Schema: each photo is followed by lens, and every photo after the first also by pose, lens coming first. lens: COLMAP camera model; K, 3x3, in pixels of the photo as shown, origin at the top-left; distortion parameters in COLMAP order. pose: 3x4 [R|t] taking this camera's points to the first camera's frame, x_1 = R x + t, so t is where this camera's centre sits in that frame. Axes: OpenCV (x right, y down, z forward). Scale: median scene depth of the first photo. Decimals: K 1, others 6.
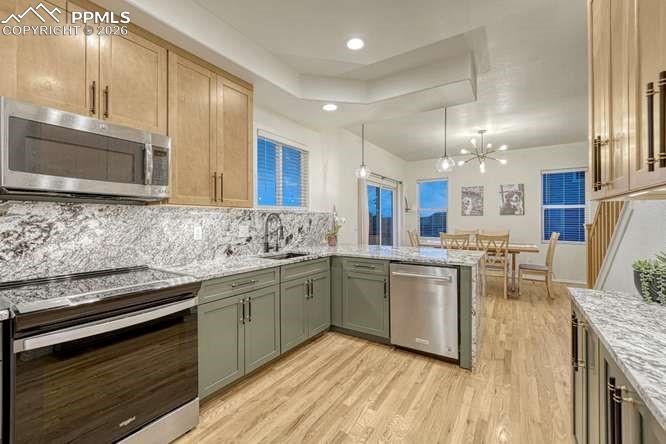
lens RADIAL K [[279.4, 0, 328.5], [0, 279.4, 220.9], [0, 0, 1]] dist [-0.014616, 0.001907]
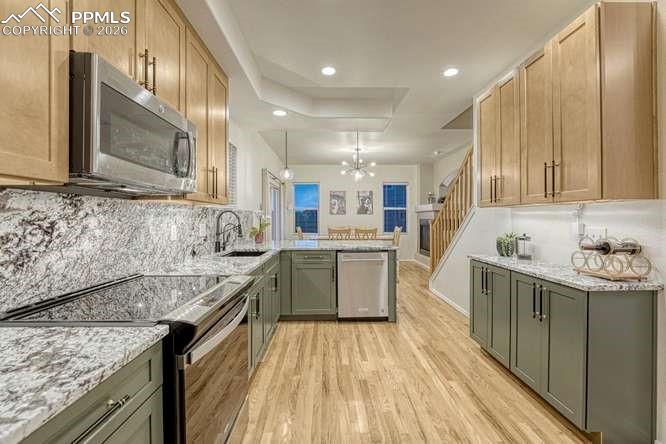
lens RADIAL K [[279.4, 0, 331.1], [0, 279.4, 220.7], [0, 0, 1]] dist [-0.014616, 0.001907]
pose [[0.821190, -0.006314, 0.570619, -0.499278], [0.003079, 0.999973, 0.006633, 0.001388], [-0.570646, -0.003690, 0.821188, 0.003416]]
